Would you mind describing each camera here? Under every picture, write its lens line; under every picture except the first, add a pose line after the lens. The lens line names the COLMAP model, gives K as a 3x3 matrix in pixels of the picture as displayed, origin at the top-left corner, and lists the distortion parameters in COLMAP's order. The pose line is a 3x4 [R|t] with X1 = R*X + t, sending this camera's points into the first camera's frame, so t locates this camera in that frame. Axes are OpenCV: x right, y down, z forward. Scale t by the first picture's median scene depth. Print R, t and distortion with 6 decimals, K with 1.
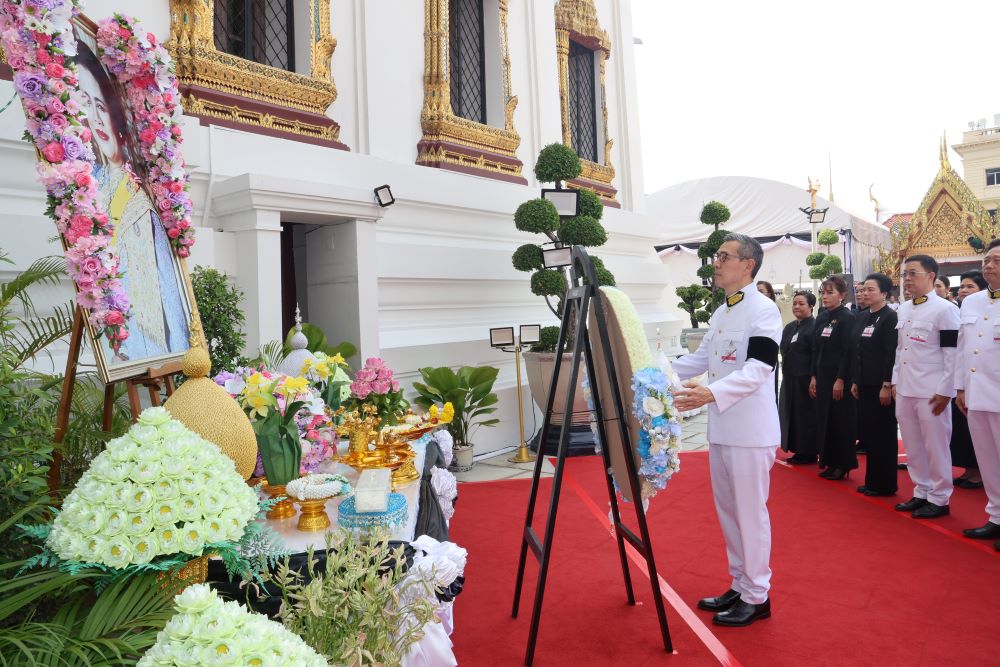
lens RADIAL K [[685.0, 0, 500.0], [0, 685.0, 333.5], [0, 0, 1]] dist [-0.093490, 0.063272]
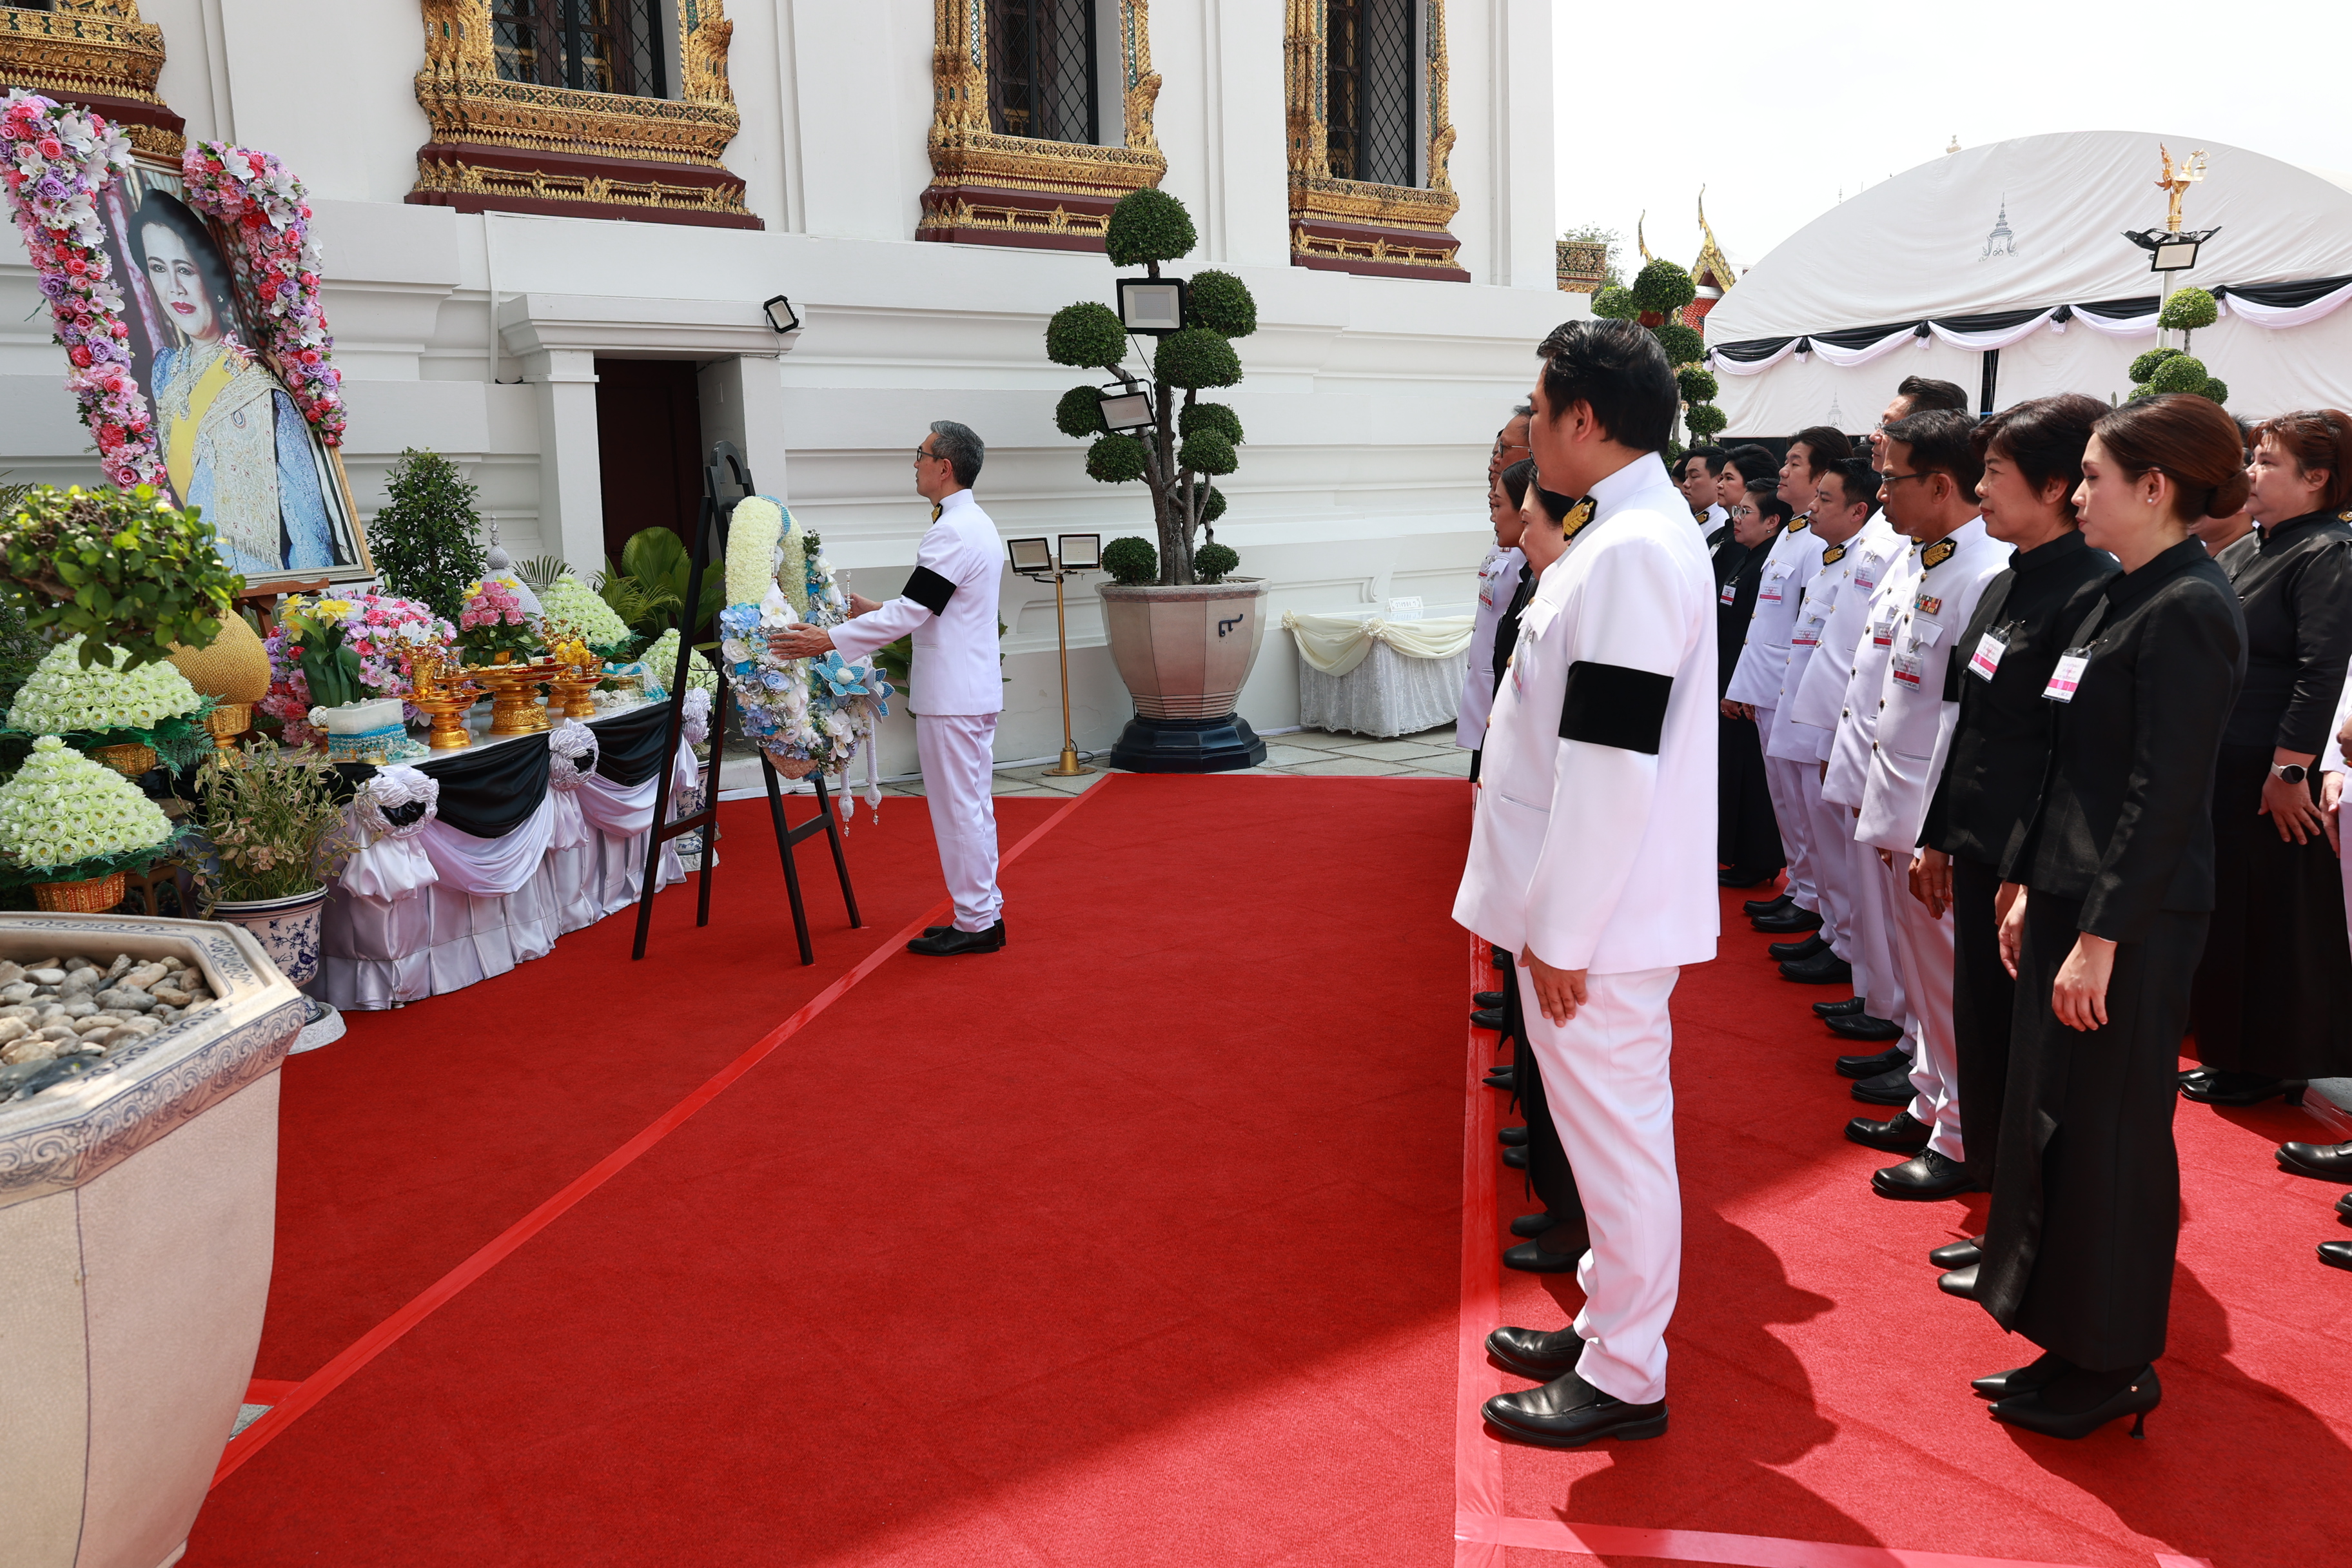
lens RADIAL K [[1679.7, 0, 1176.0], [0, 1679.7, 784.0], [0, 0, 1]] dist [0.003726, -0.002794]
pose [[0.960284, 0.057284, -0.273081, 0.591252], [-0.016745, 0.988766, 0.148530, -0.019078], [0.278521, -0.138059, 0.950456, -0.365051]]
